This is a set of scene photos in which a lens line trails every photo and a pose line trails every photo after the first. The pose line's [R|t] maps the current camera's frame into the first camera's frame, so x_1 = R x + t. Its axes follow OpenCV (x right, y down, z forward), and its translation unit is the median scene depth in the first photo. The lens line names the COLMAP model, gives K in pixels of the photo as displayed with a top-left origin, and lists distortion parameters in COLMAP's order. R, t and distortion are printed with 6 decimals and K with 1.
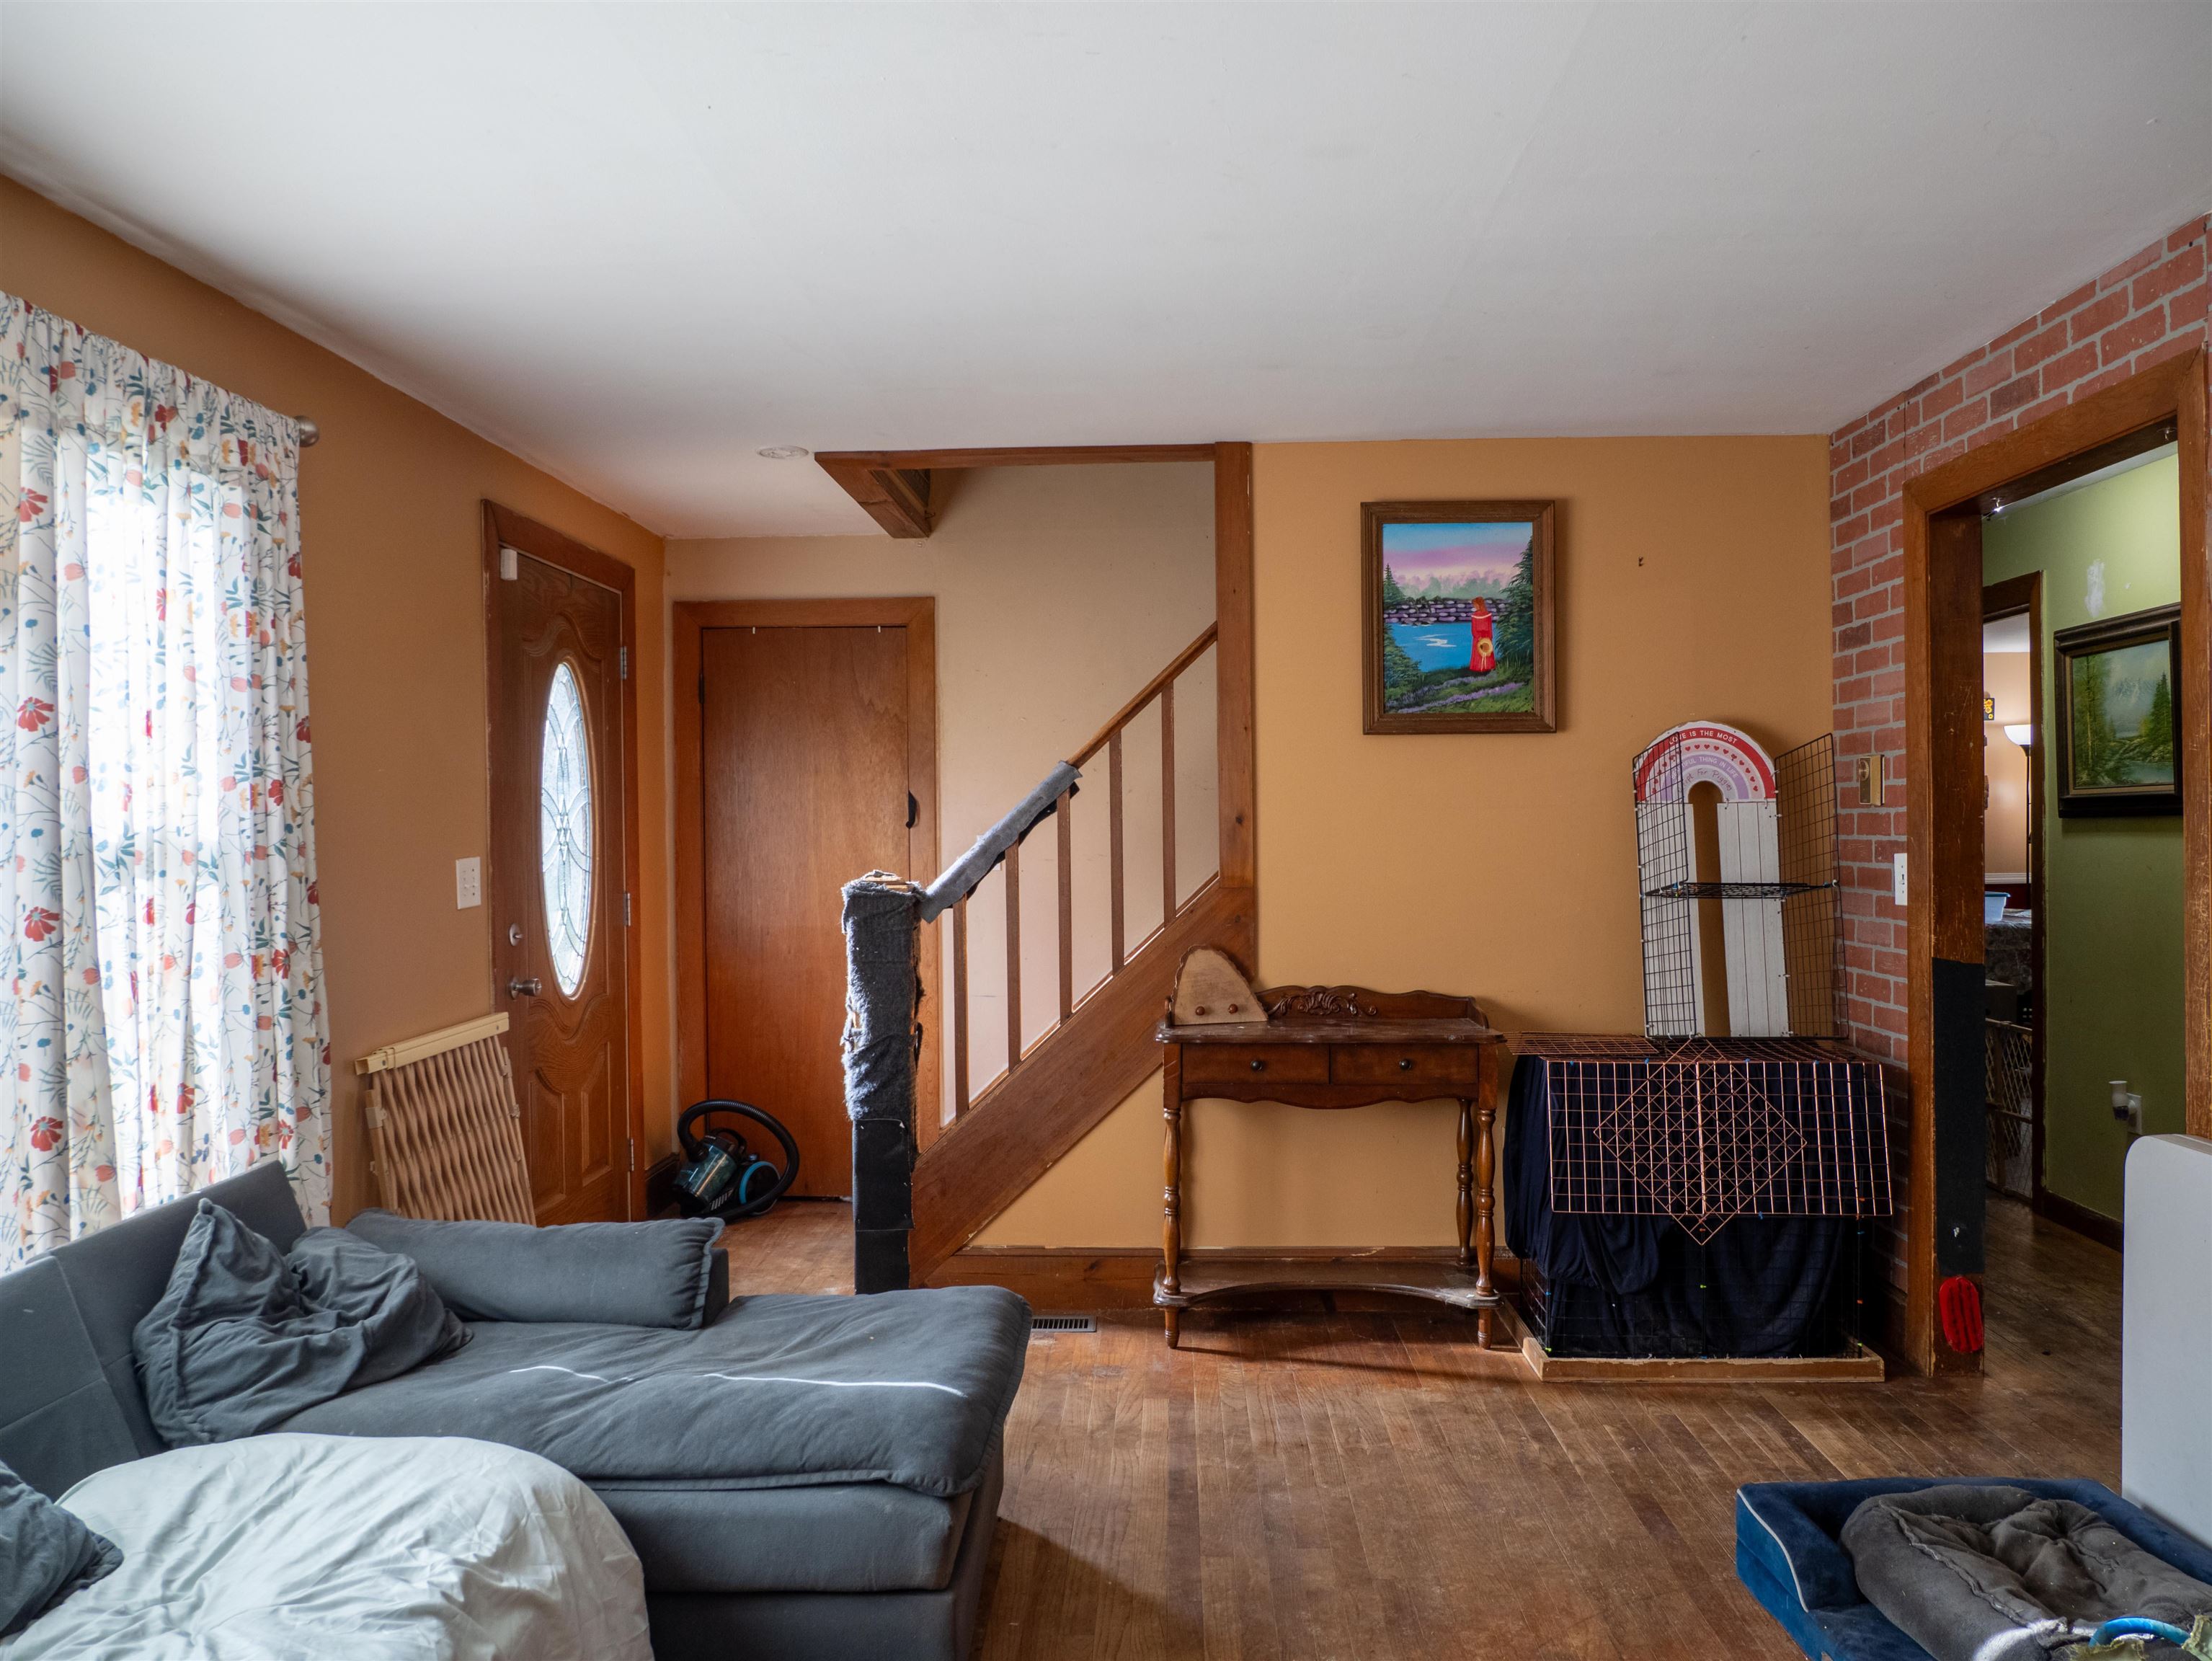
lens RADIAL K [[1592.2, 0, 1106.0], [0, 1592.2, 830.5], [0, 0, 1]] dist [-0.063501, 0.038717]
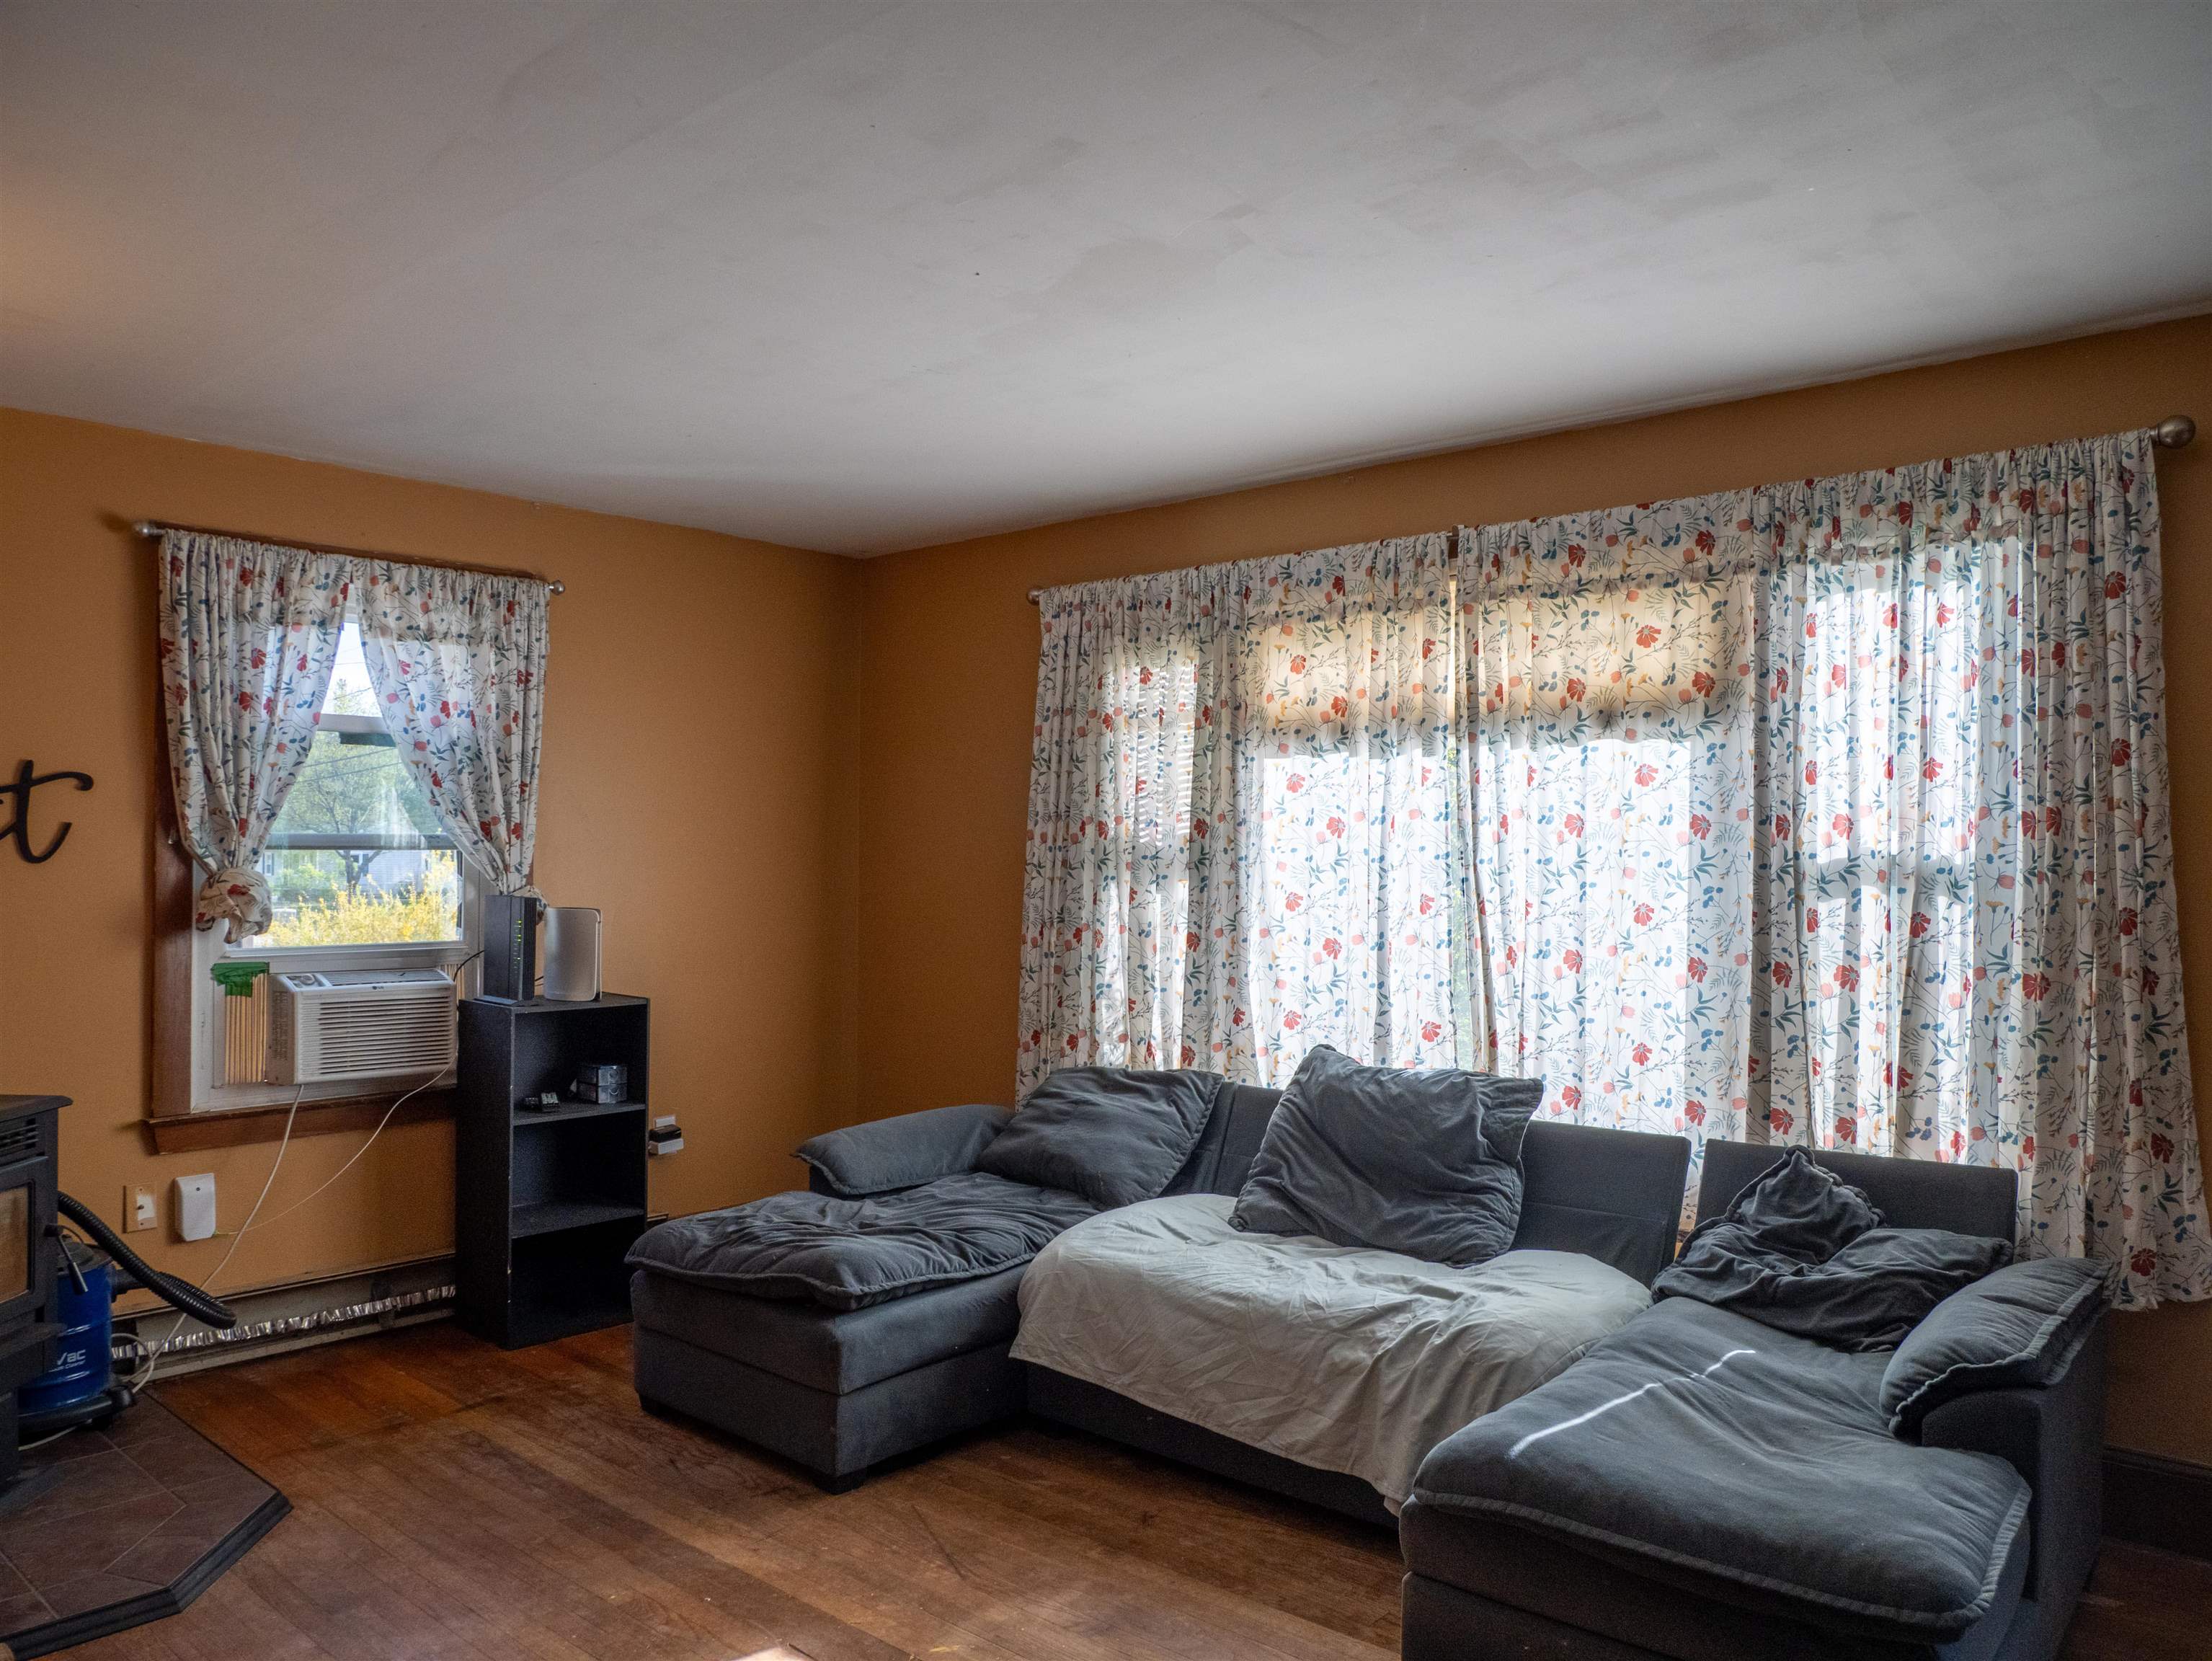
lens RADIAL K [[1592.2, 0, 1106.0], [0, 1592.2, 830.5], [0, 0, 1]] dist [-0.063501, 0.038717]
pose [[-0.630933, -0.006015, -0.775814, 0.726838], [-0.005516, 0.999979, -0.003267, -0.011243], [0.775818, 0.002218, -0.630953, 1.289410]]
